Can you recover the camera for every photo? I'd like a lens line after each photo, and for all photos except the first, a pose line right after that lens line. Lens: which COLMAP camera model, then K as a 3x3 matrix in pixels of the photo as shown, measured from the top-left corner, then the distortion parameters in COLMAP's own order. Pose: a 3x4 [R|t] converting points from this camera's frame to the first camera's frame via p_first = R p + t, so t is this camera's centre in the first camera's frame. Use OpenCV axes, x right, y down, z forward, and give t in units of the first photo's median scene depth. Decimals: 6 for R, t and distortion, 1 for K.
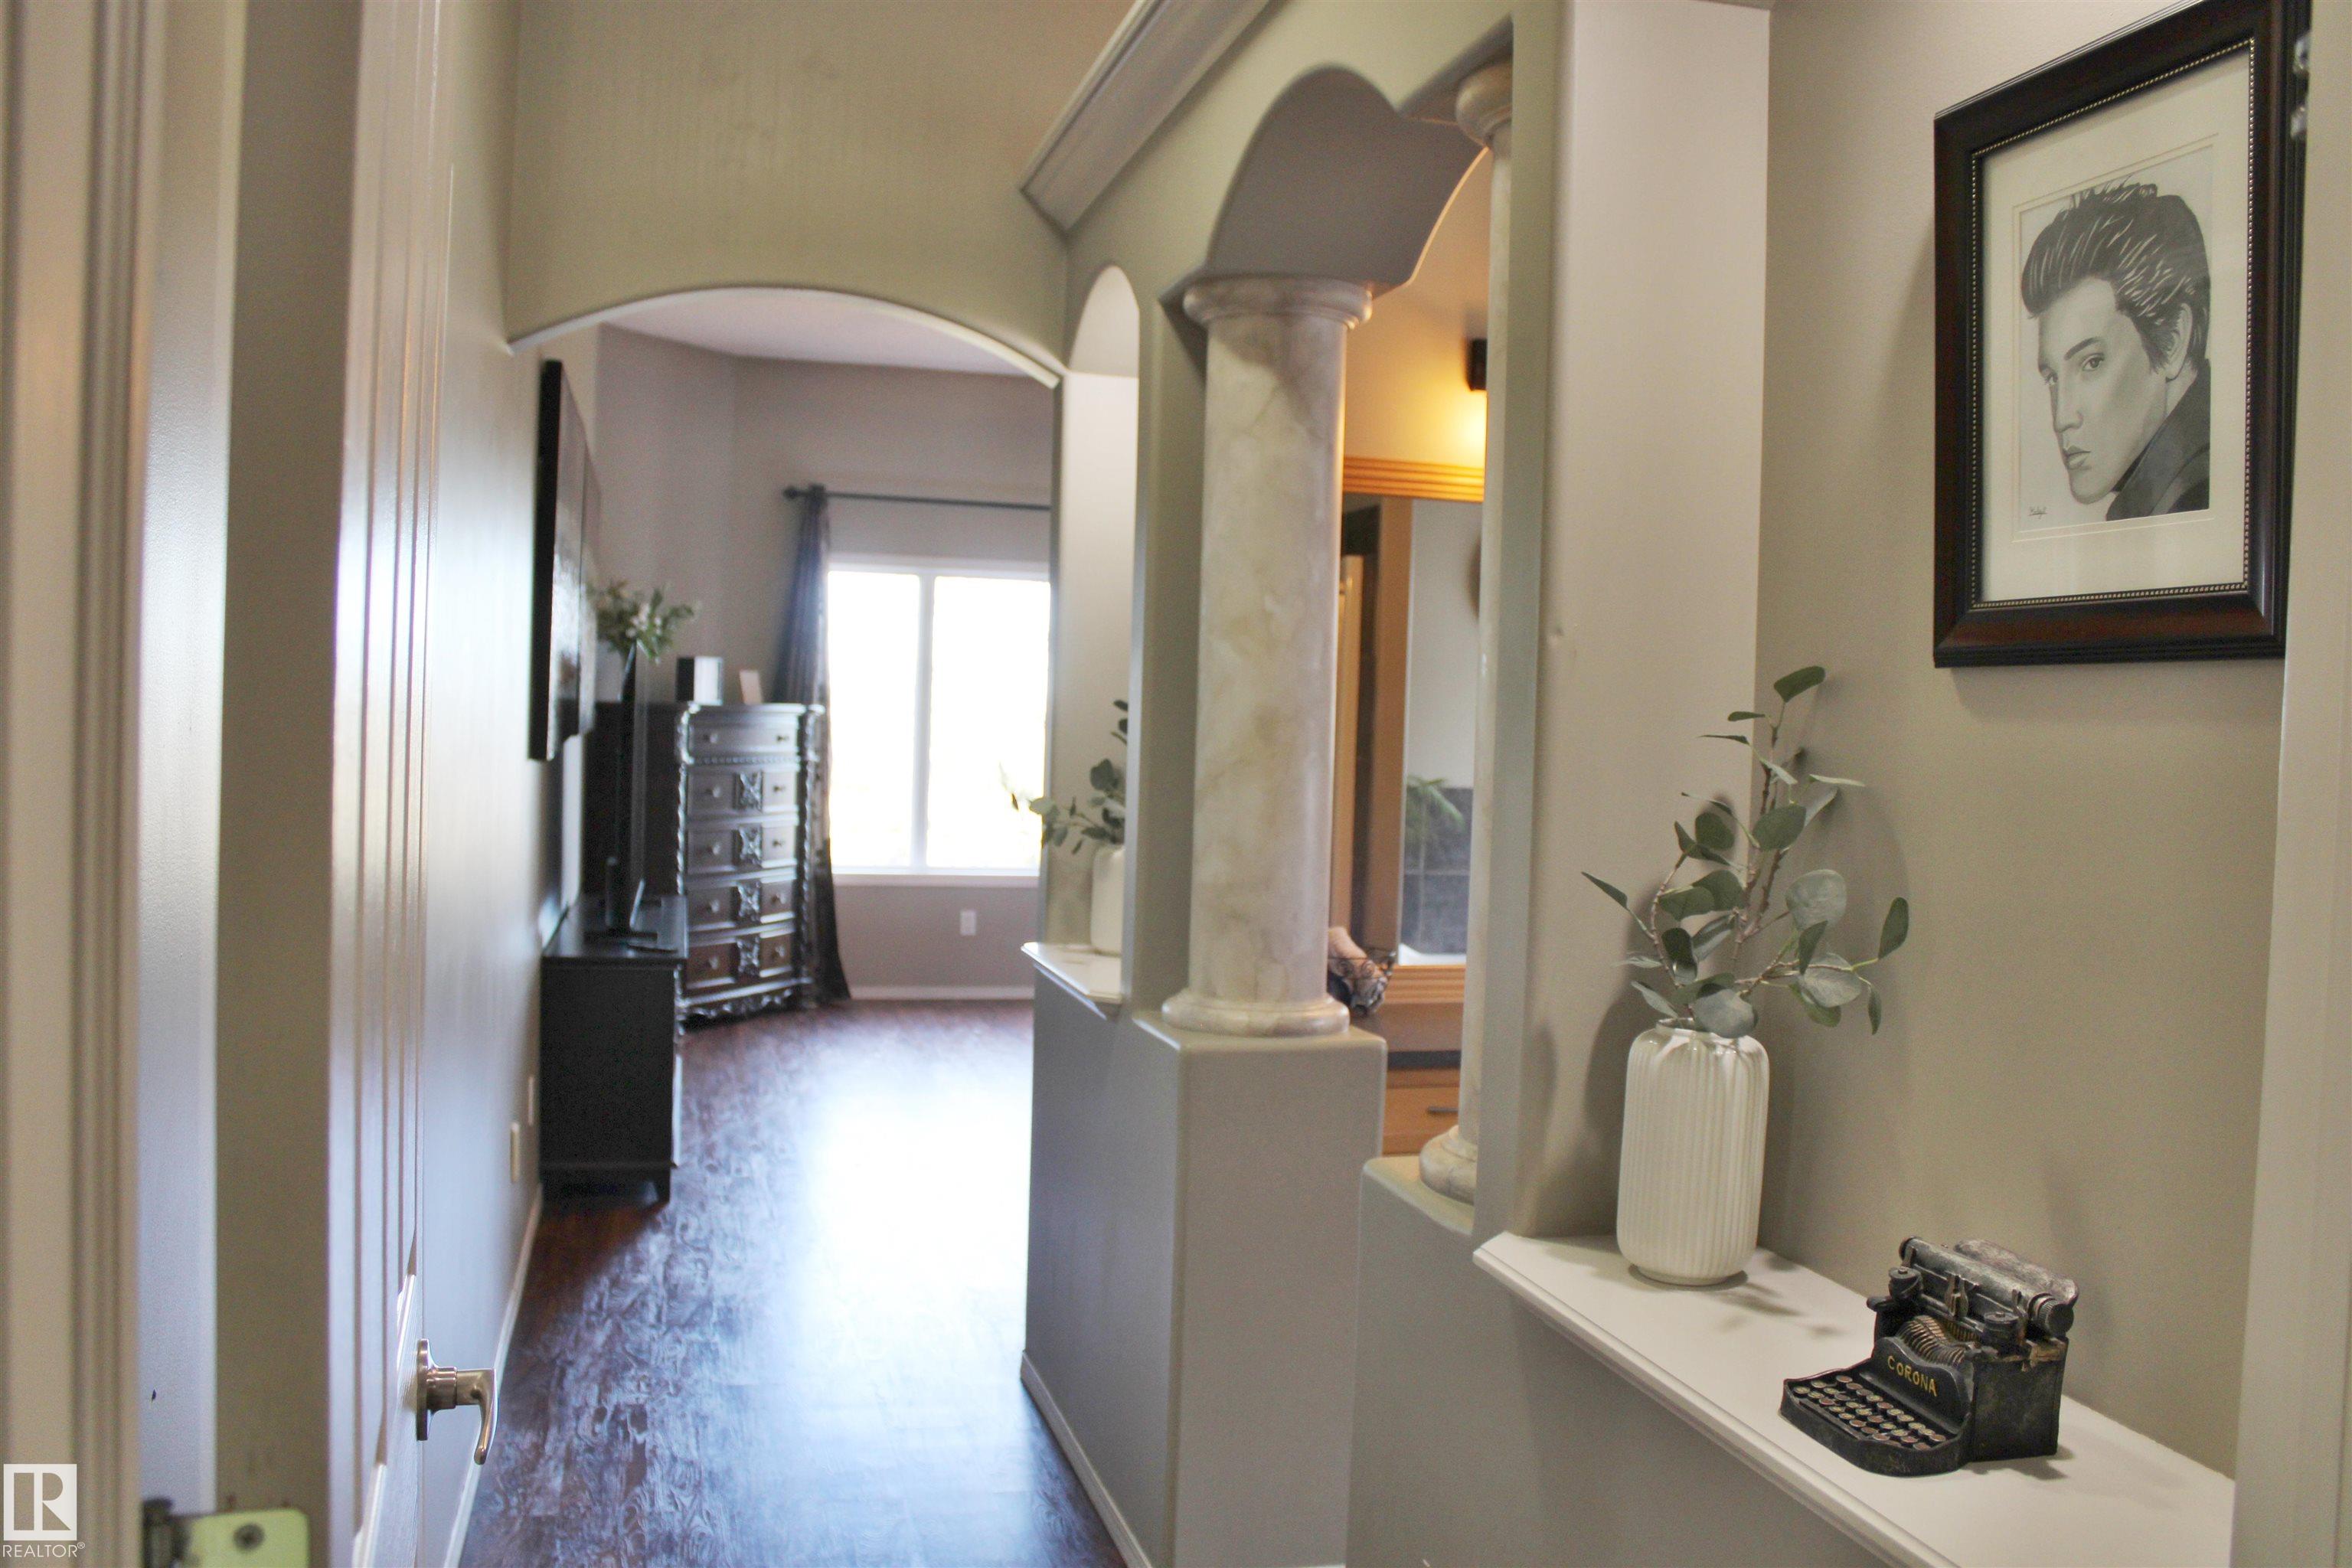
lens RADIAL K [[1967.2, 0, 1186.9], [0, 1967.2, 787.4], [0, 0, 1]] dist [-0.064756, 0.030252]
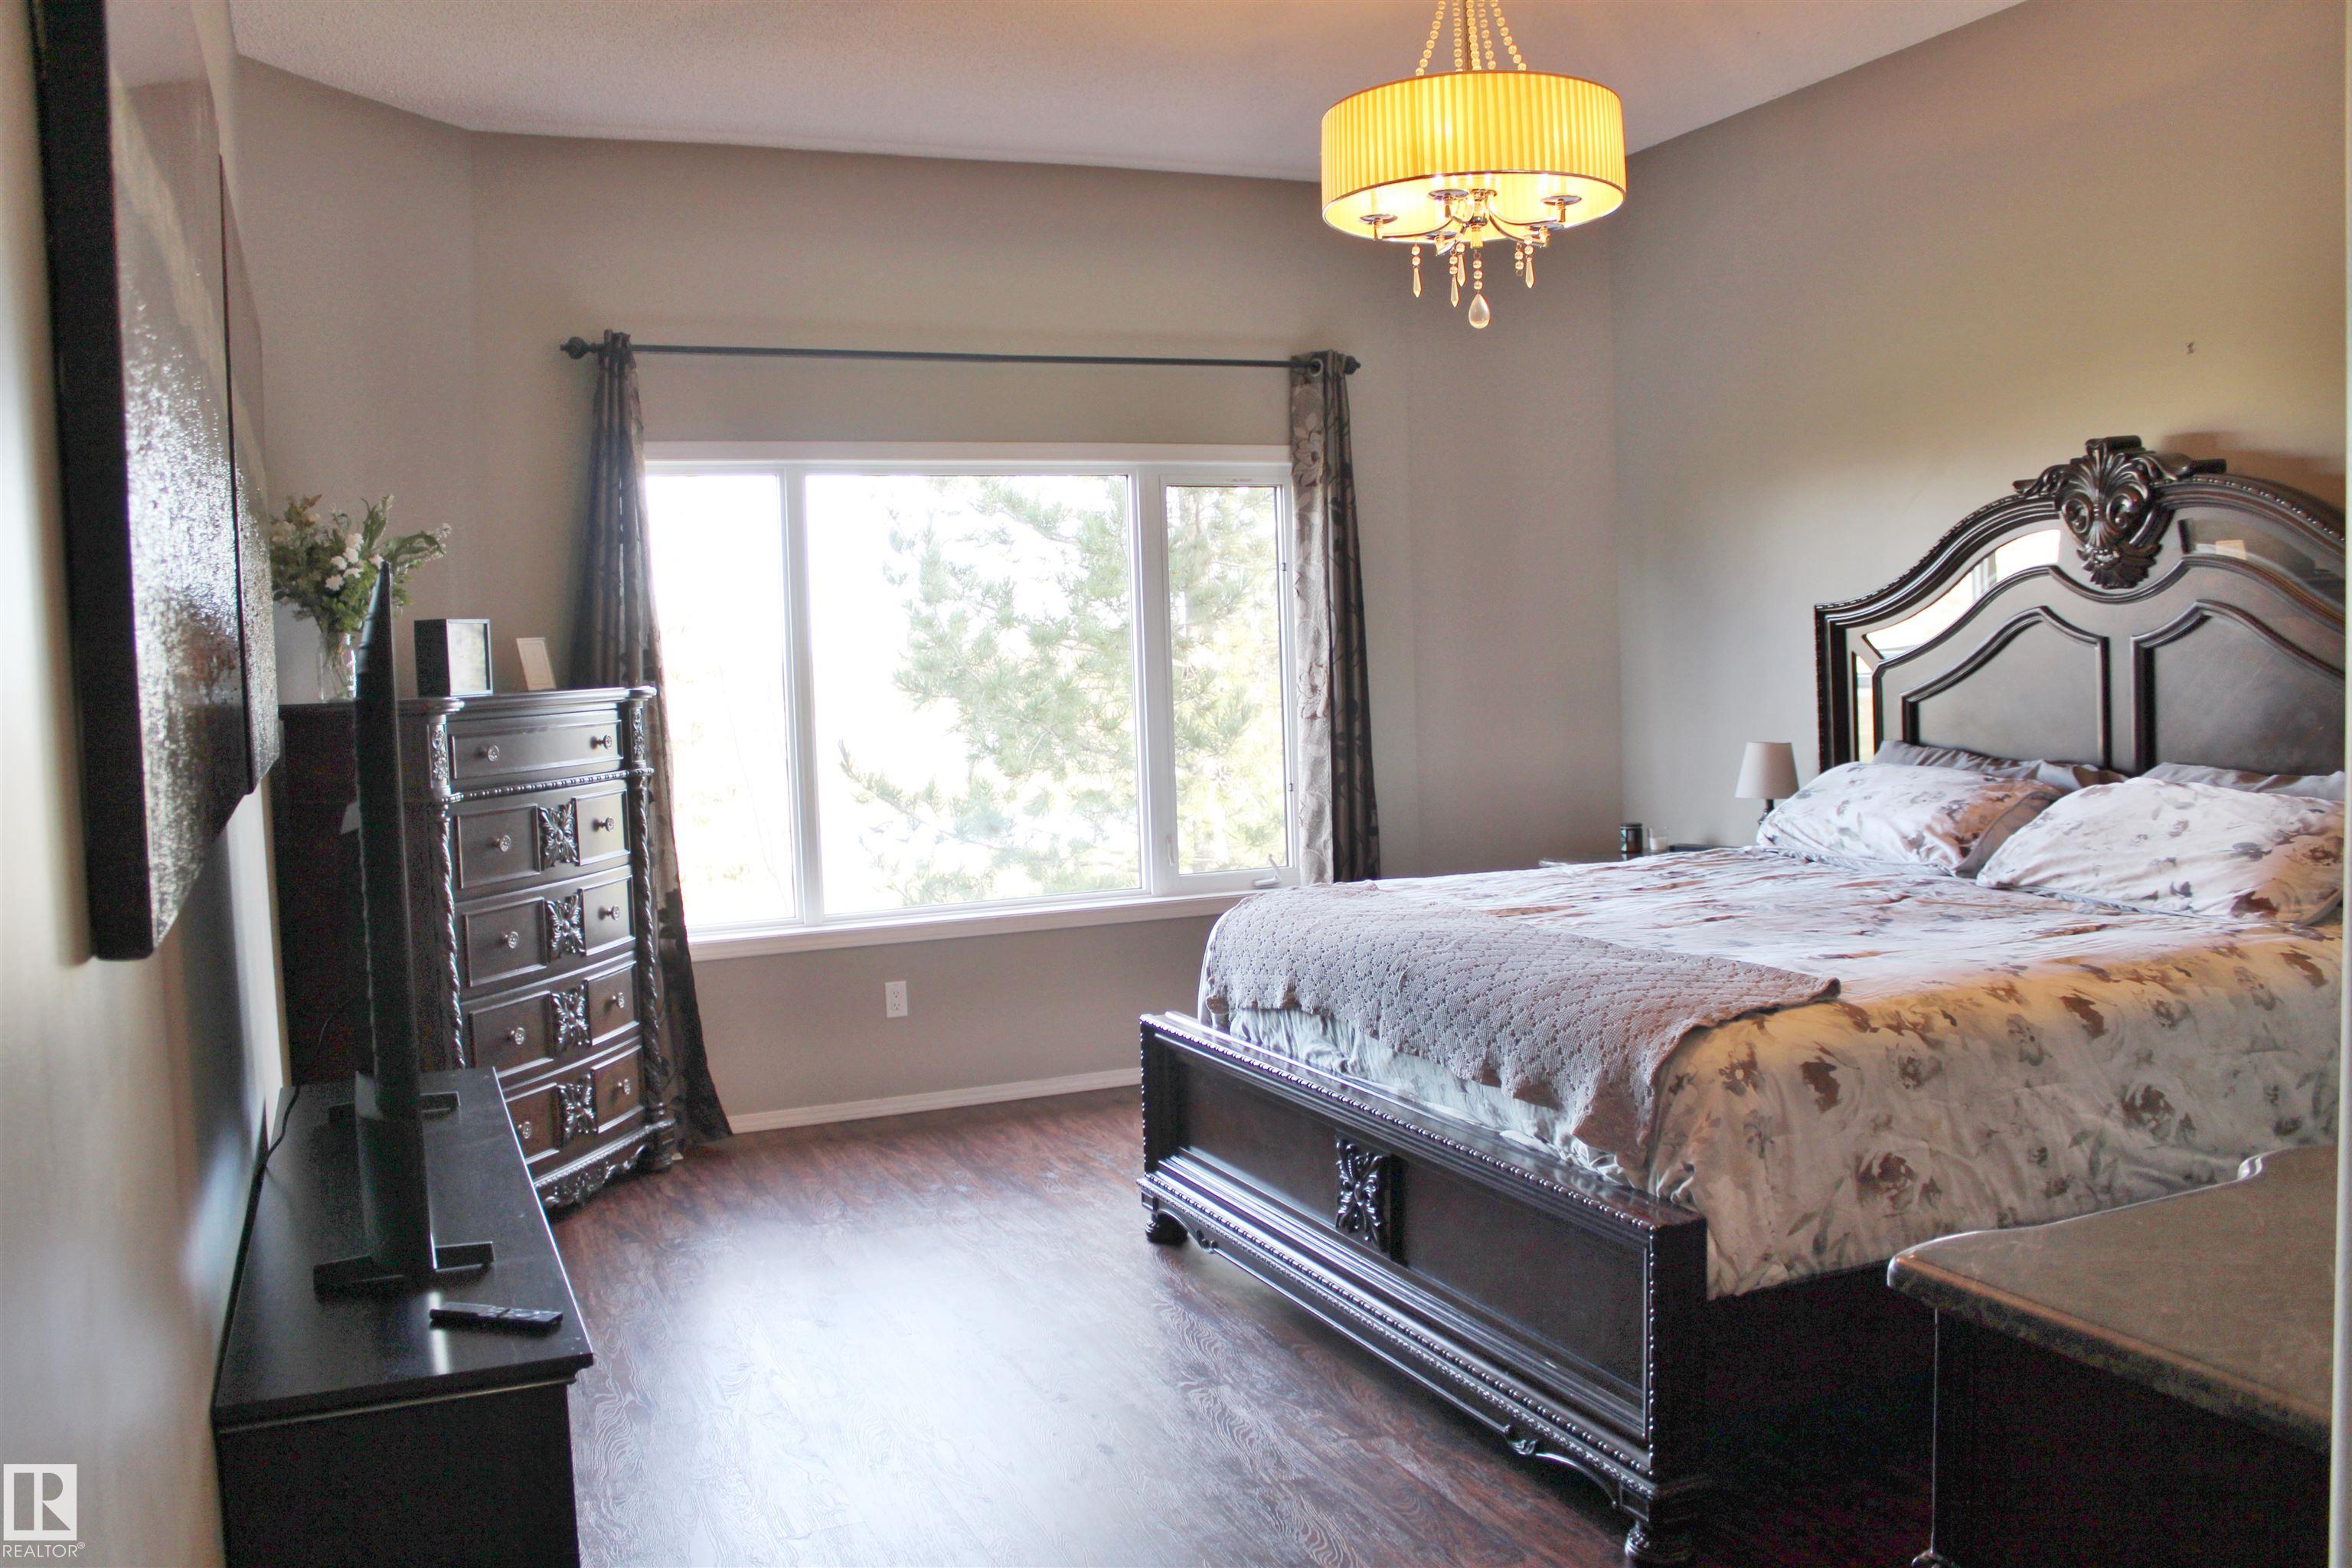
lens RADIAL K [[1967.2, 0, 1159.4], [0, 1967.2, 770.8], [0, 0, 1]] dist [-0.064756, 0.030252]
pose [[0.988111, -0.078994, 0.131895, -0.114733], [0.076112, 0.996740, 0.026764, -0.019323], [-0.133579, -0.016407, 0.990902, 0.370329]]
